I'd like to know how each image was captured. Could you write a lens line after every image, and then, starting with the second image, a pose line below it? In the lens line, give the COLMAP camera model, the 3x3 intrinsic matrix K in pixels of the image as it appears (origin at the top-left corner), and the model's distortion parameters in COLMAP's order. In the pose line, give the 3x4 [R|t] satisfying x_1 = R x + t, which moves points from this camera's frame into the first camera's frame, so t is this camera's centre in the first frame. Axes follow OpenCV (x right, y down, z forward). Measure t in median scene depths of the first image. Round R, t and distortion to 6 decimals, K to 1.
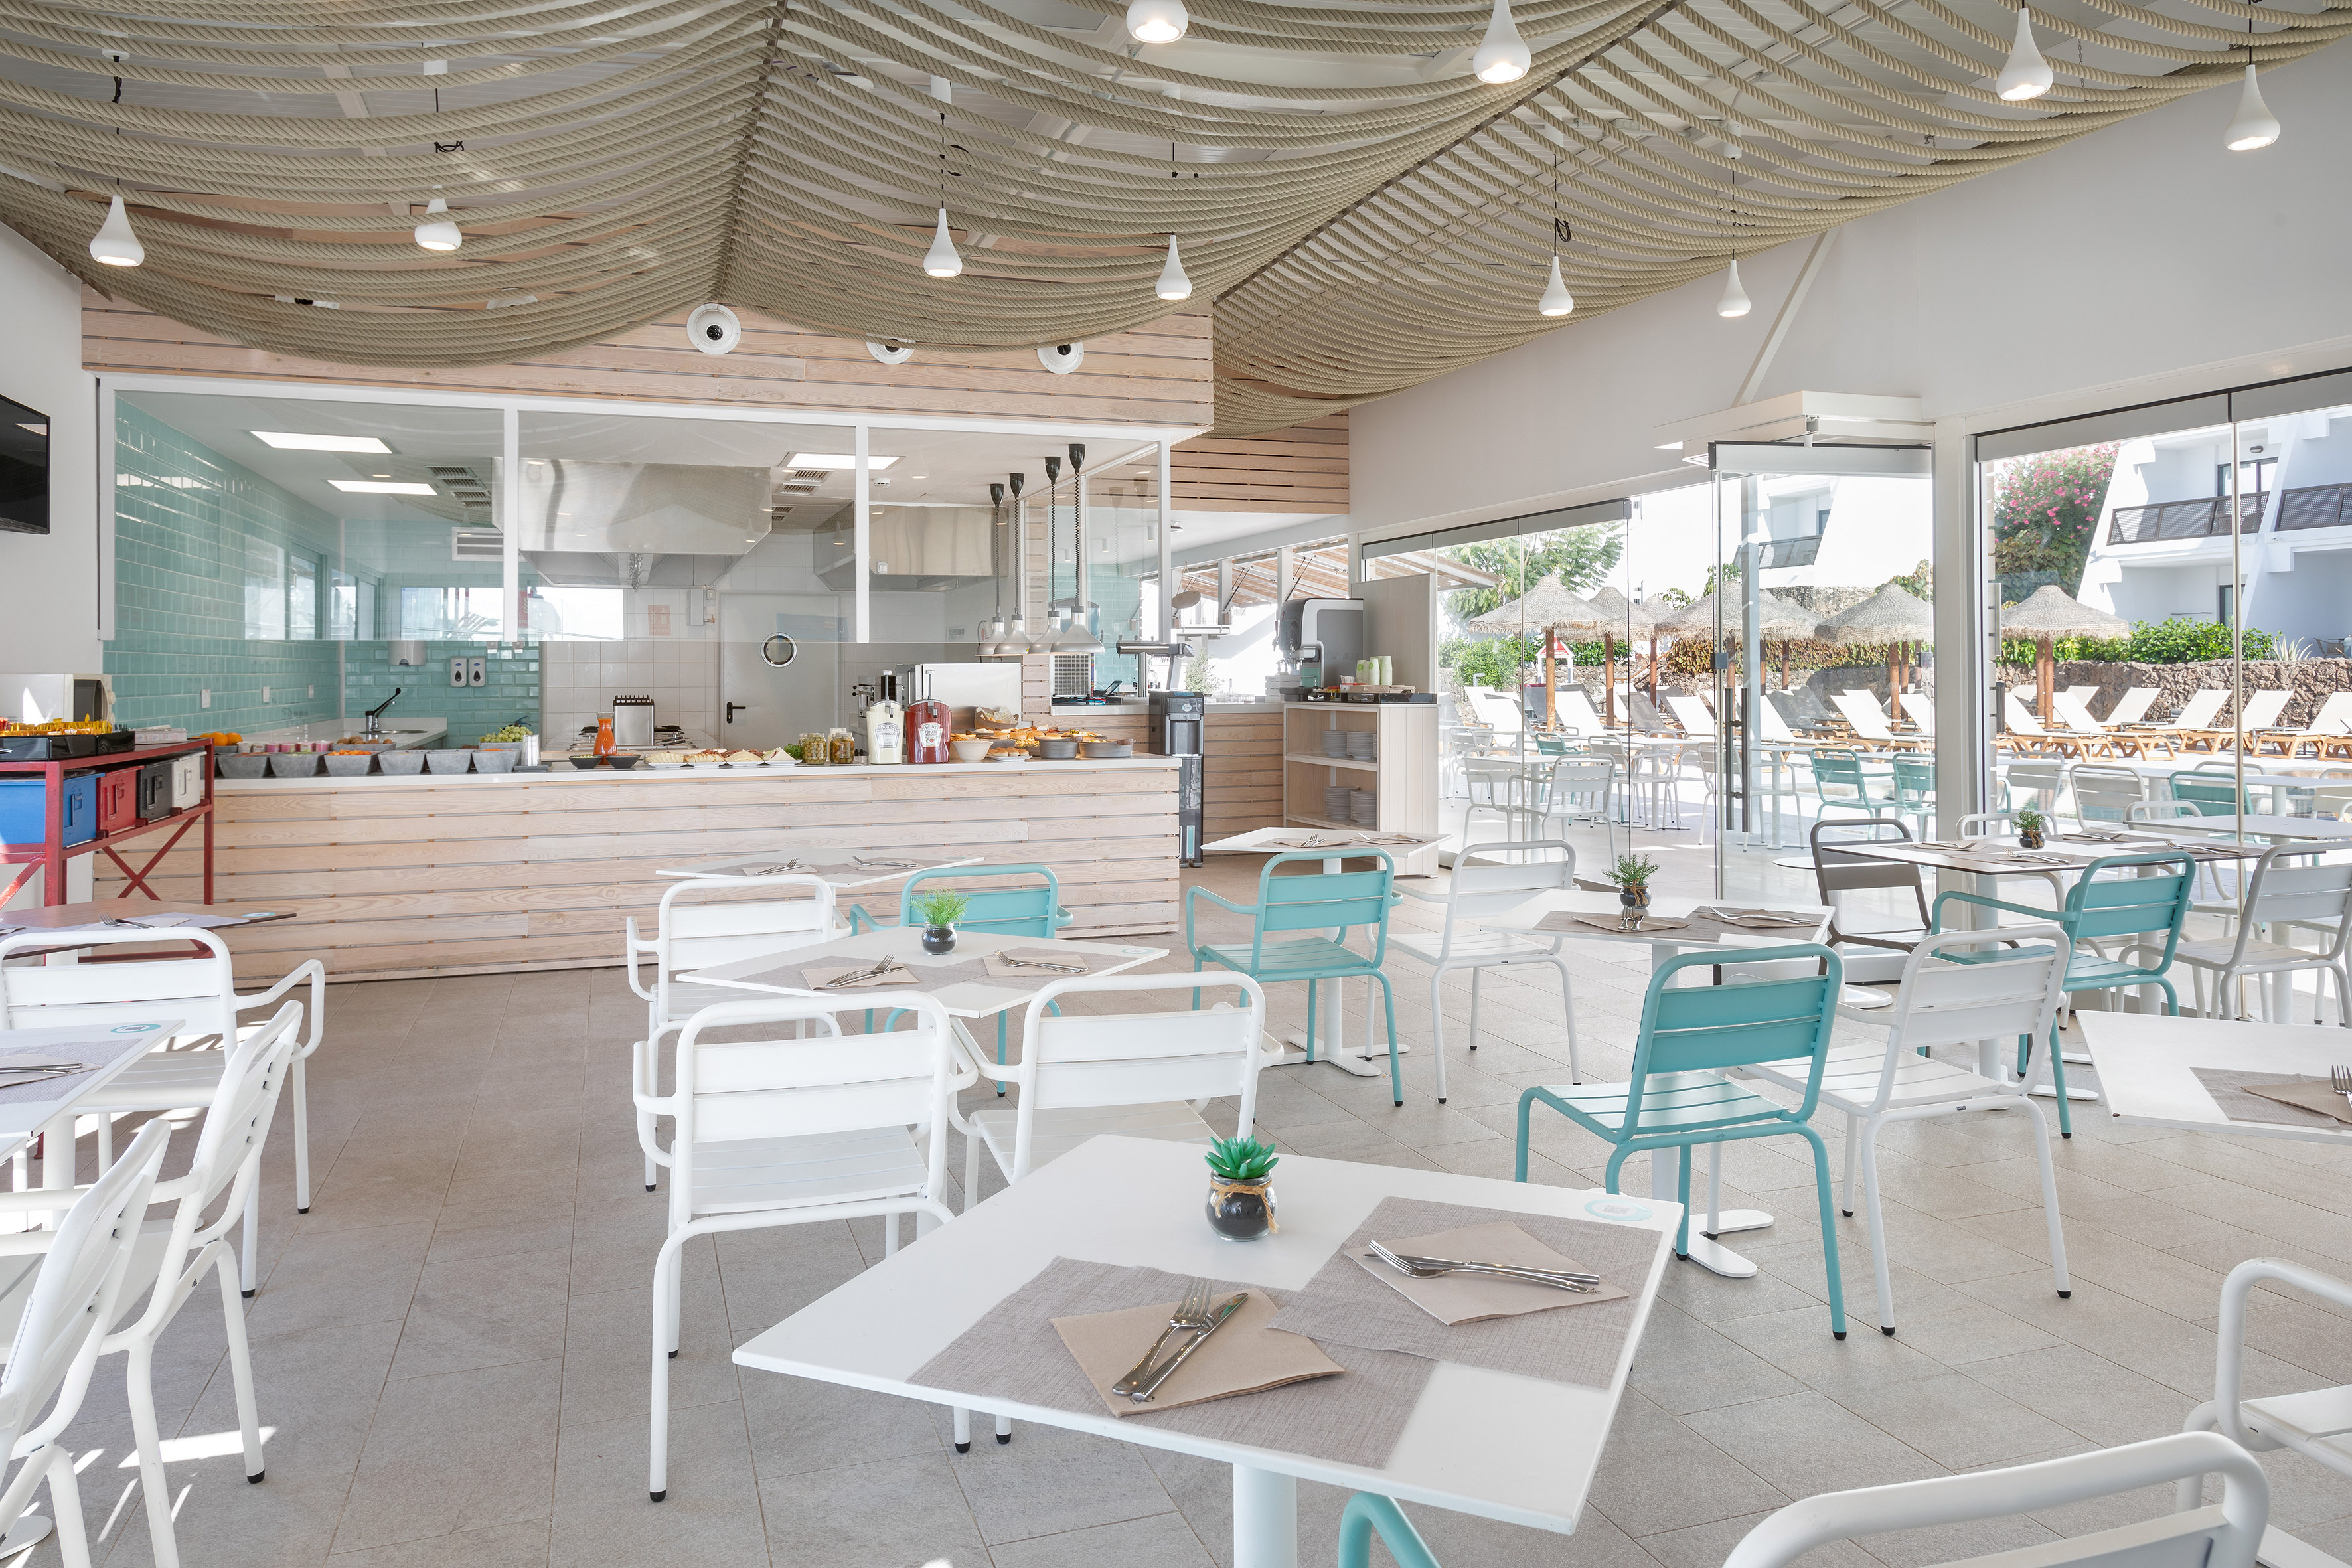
lens RADIAL K [[1553.4, 0, 1181.2], [0, 1553.4, 761.1], [0, 0, 1]] dist [-0.001815, 0.001722]
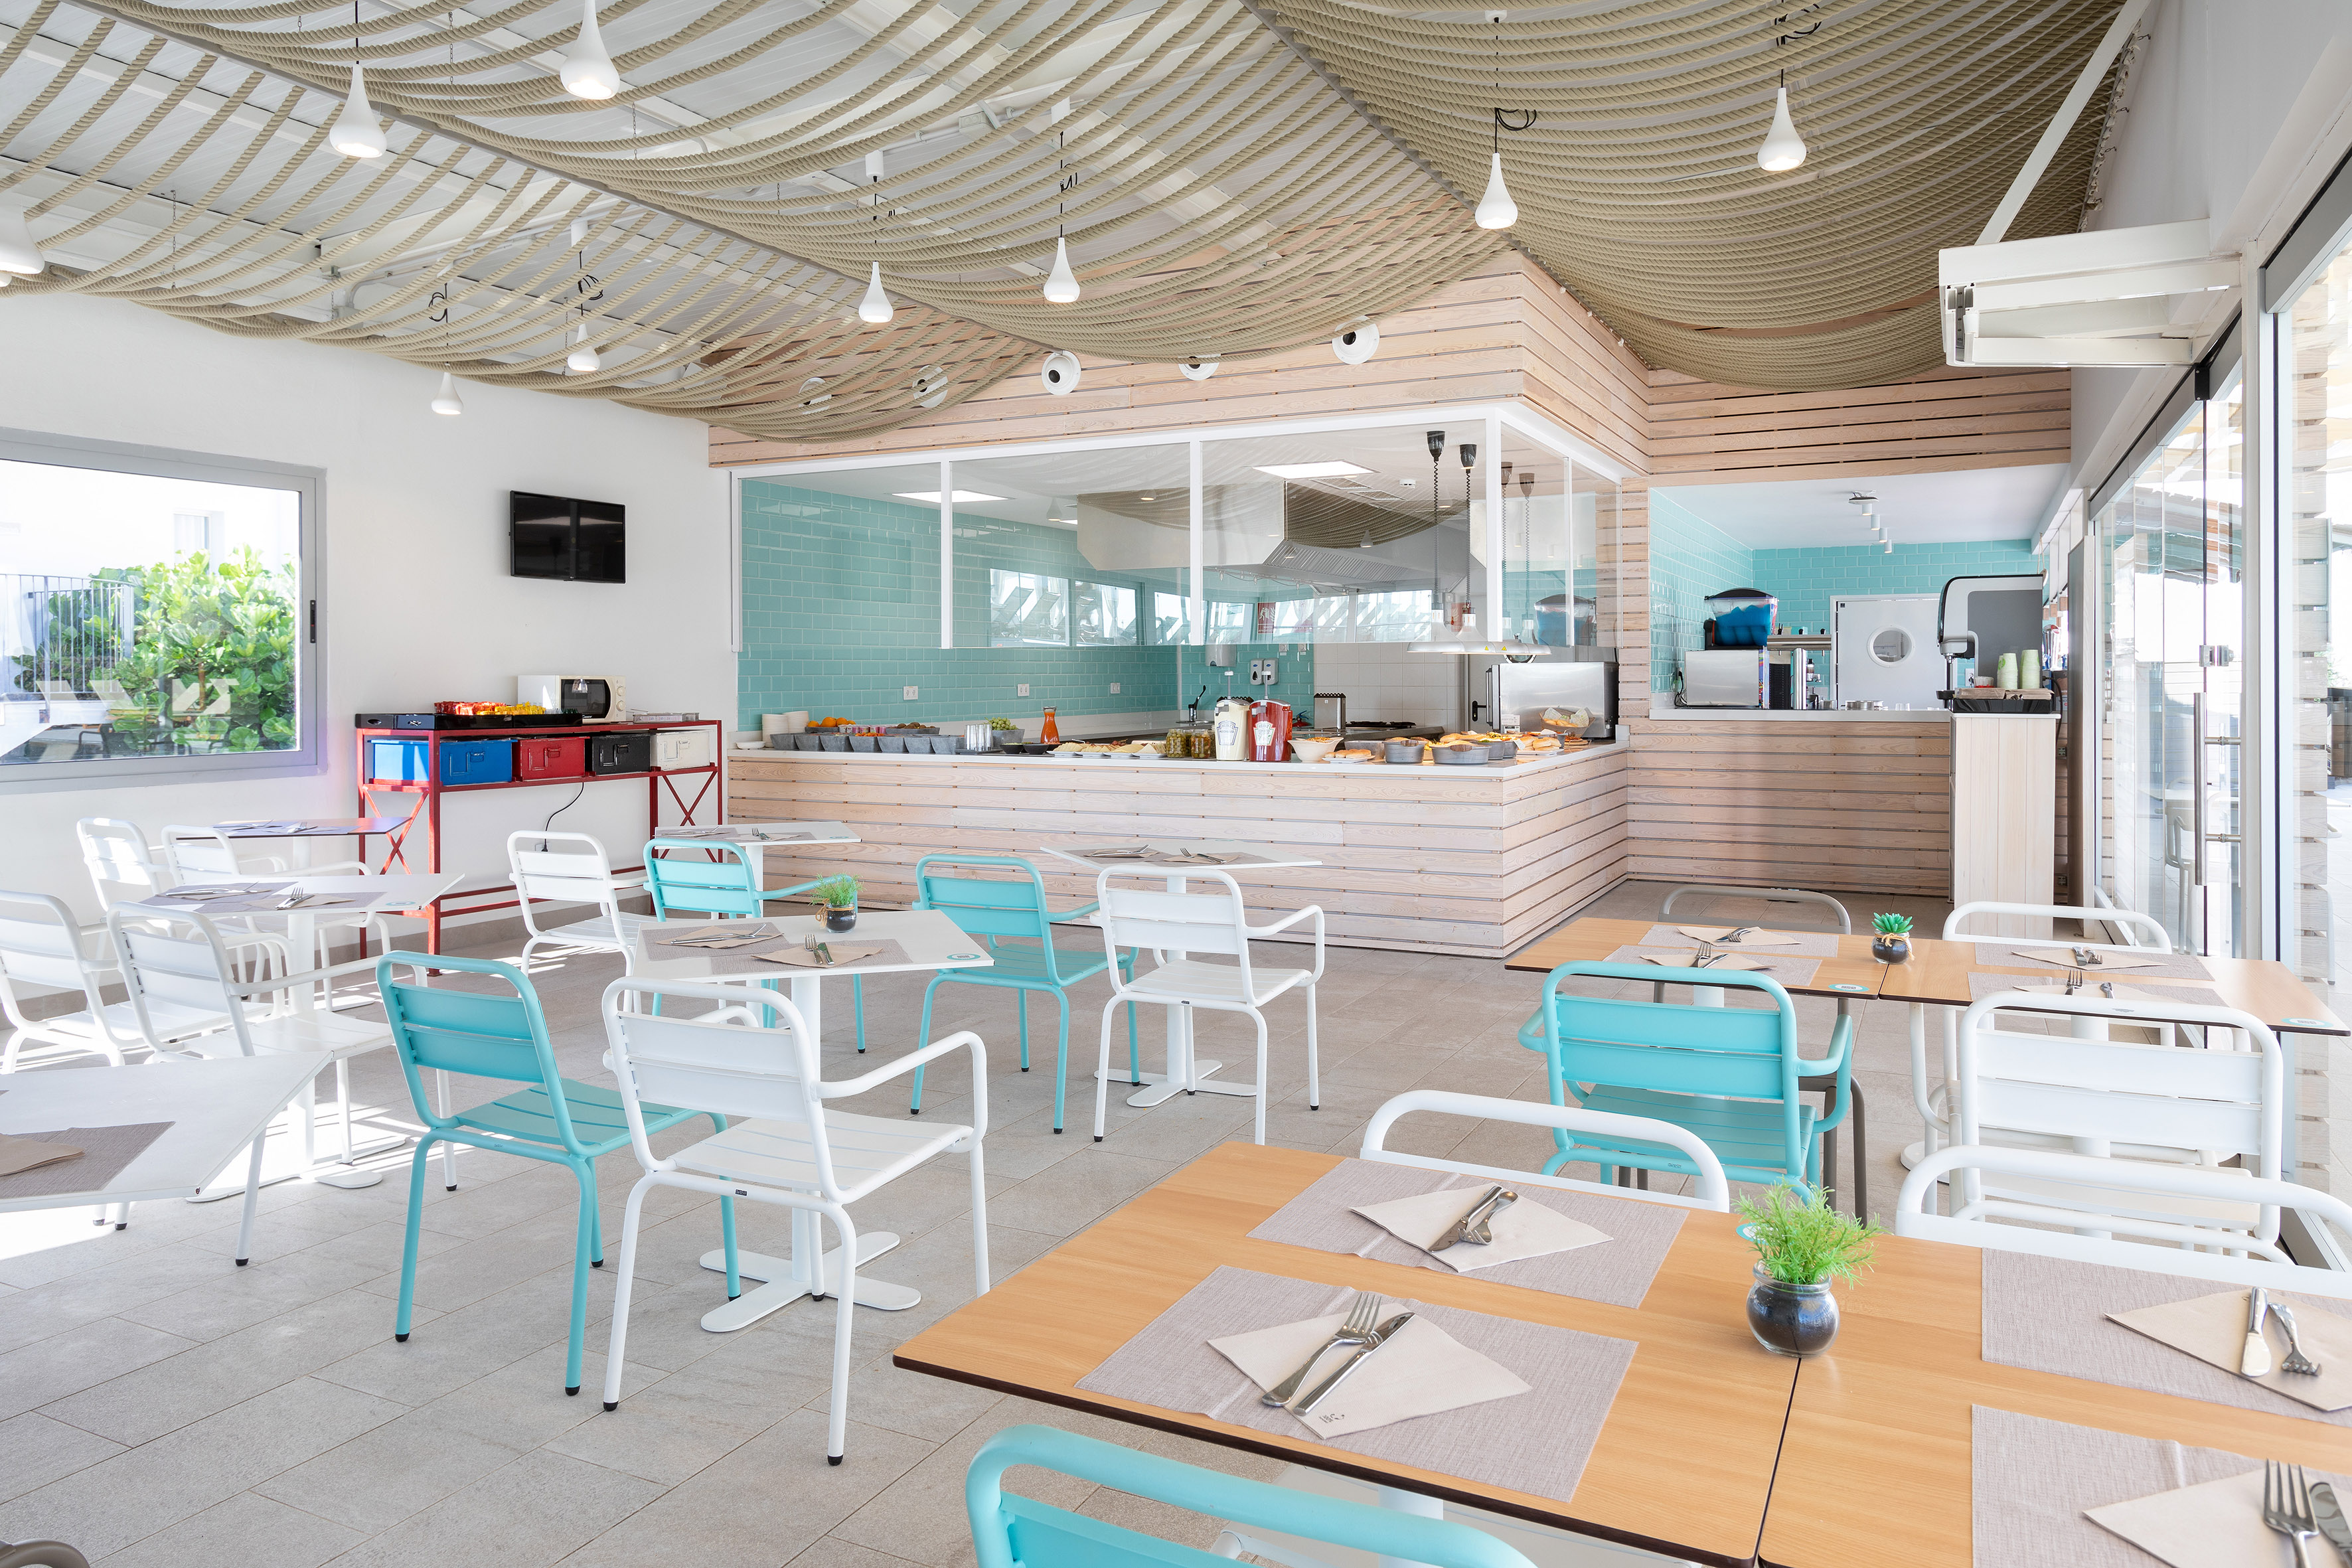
lens RADIAL K [[1553.4, 0, 1181.4], [0, 1553.4, 803.1], [0, 0, 1]] dist [-0.001815, 0.001722]
pose [[0.690376, 0.058997, -0.721041, 0.556836], [-0.038514, 0.998253, 0.044804, -0.015465], [0.722425, -0.003161, 0.691442, 0.251221]]
